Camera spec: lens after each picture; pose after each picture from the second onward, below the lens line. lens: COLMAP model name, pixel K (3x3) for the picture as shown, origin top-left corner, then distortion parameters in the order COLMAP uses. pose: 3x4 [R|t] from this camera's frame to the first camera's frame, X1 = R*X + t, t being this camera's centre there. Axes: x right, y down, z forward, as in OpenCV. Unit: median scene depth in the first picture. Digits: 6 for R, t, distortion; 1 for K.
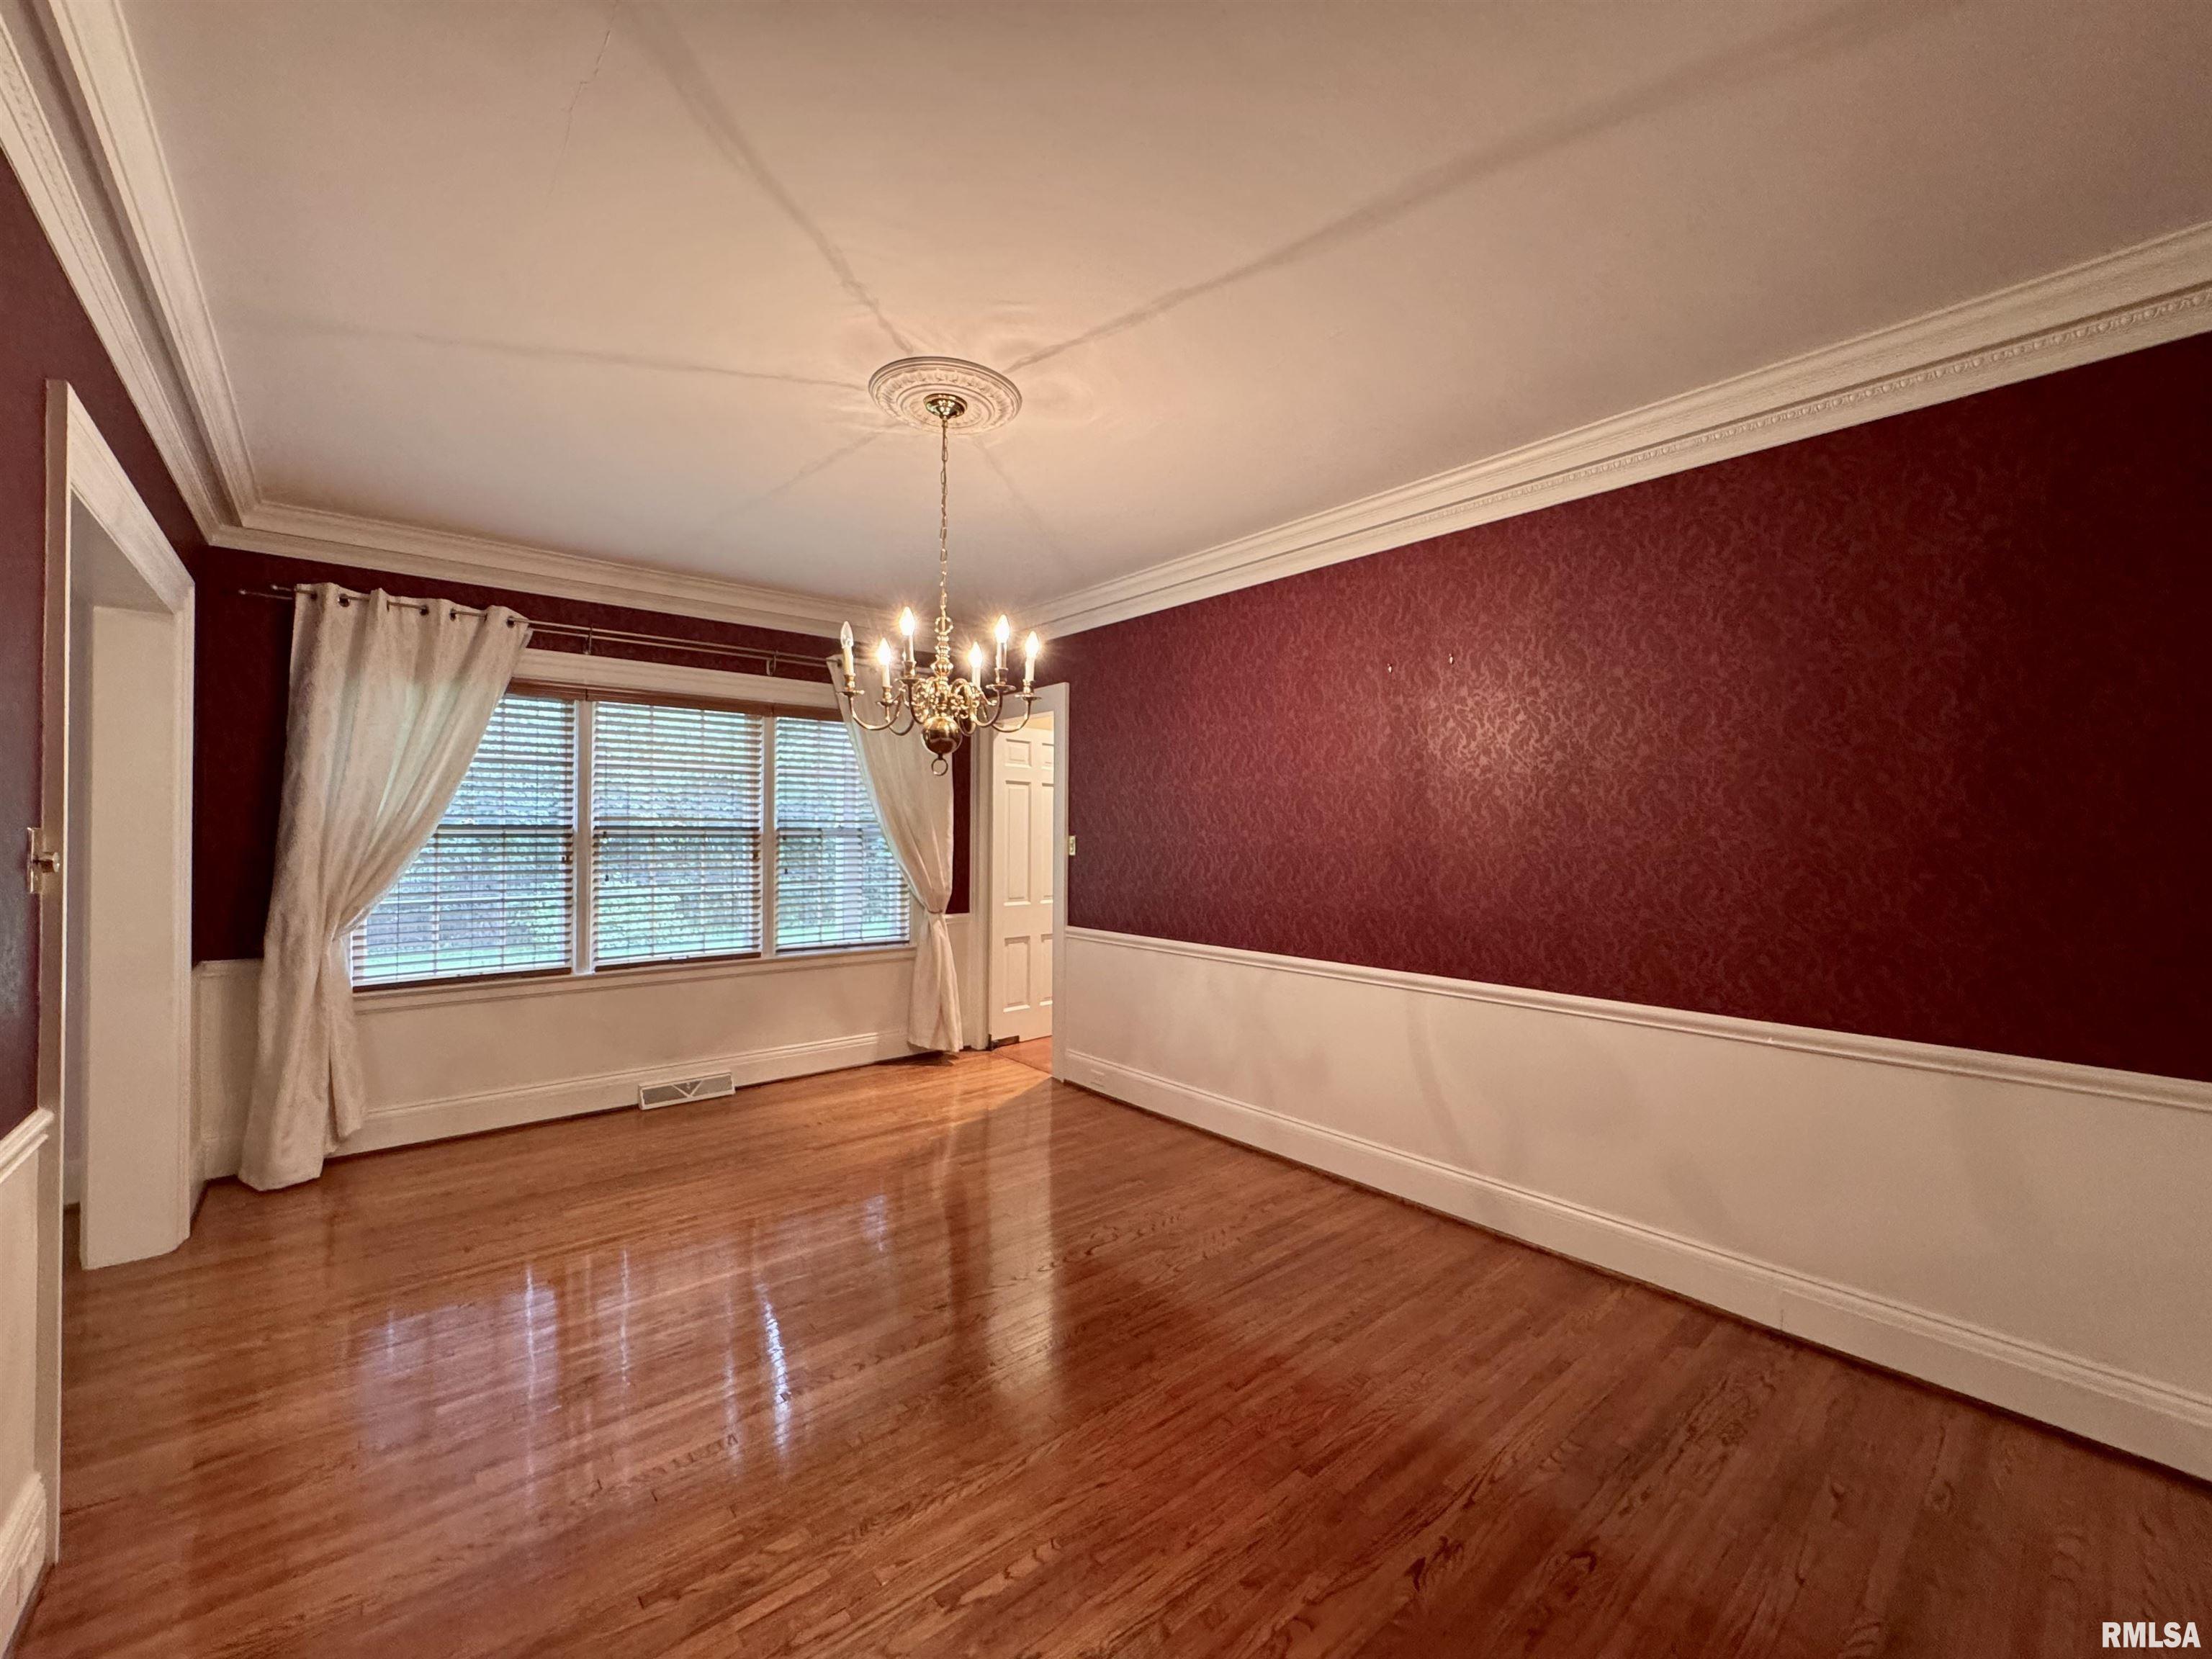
lens RADIAL K [[889.3, 0, 1103.6], [0, 889.3, 841.0], [0, 0, 1]] dist [-0.000543, -0.000033]
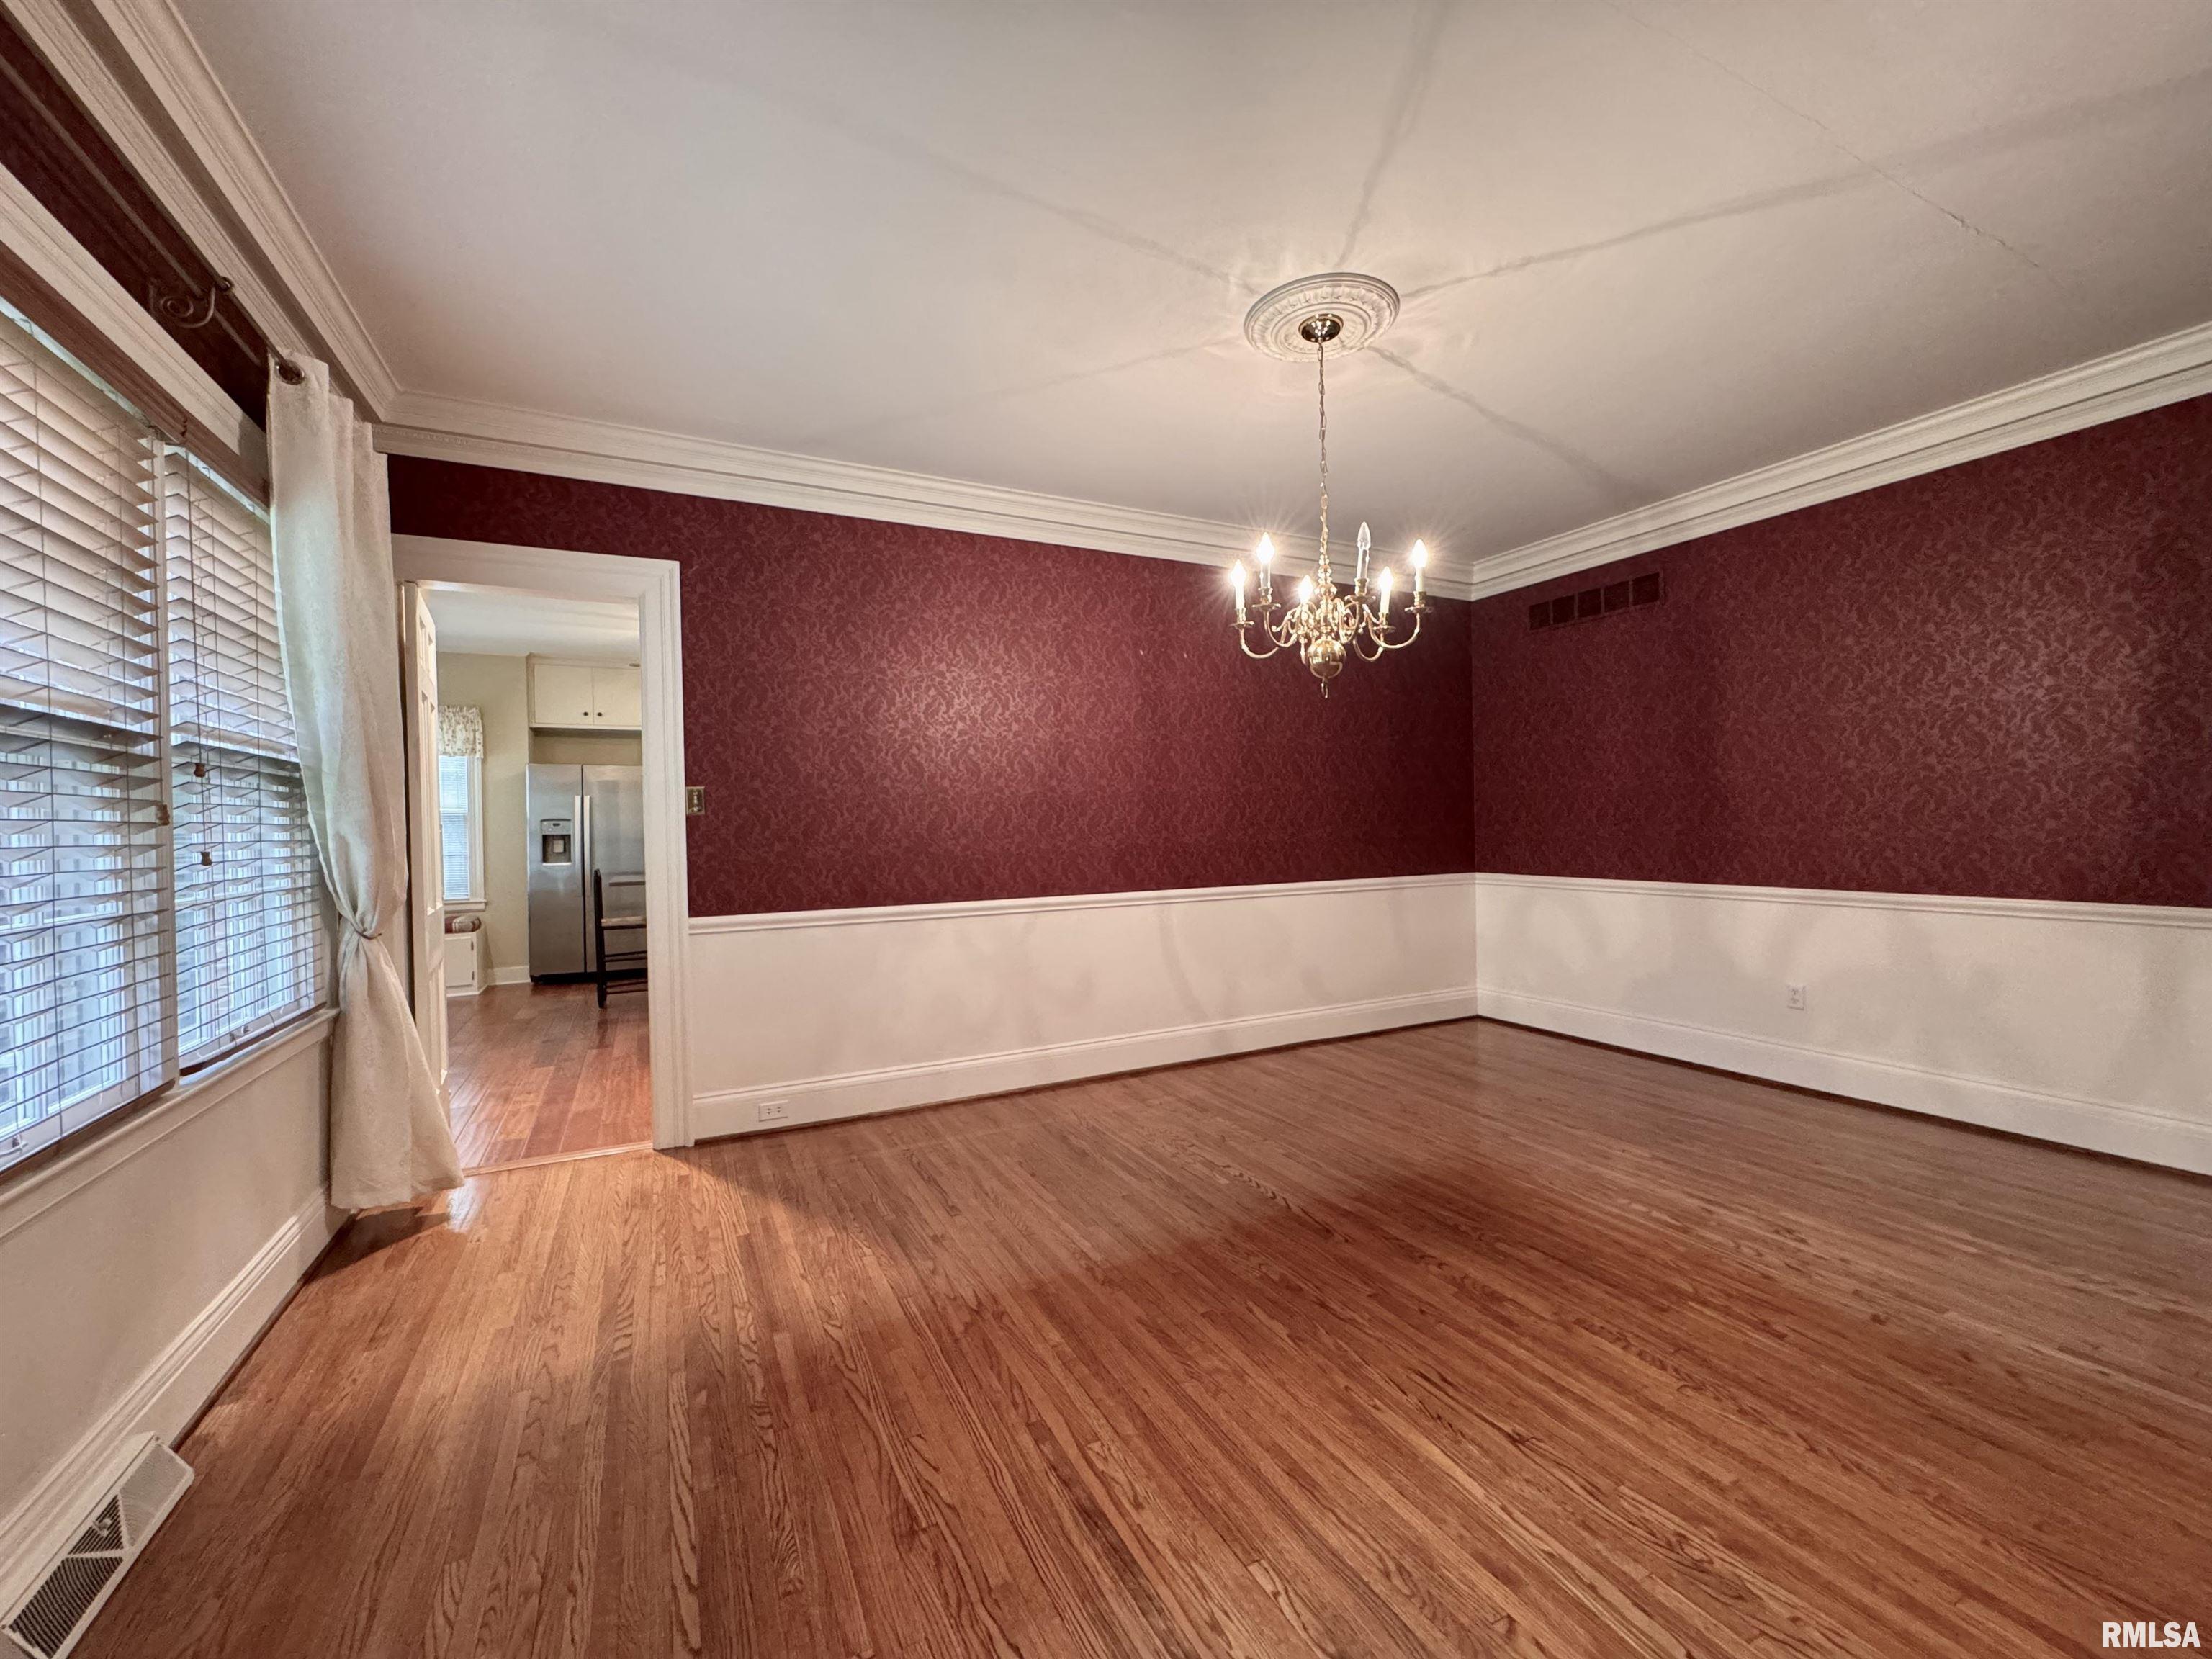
lens RADIAL K [[901.7, 0, 1104.4], [0, 901.7, 829.8], [0, 0, 1]] dist [-0.002431, 0.000010]
pose [[0.228888, -0.027941, 0.973052, -0.829406], [0.021921, 0.999482, 0.023543, 0.023239], [-0.973206, 0.015942, 0.229382, 0.676425]]
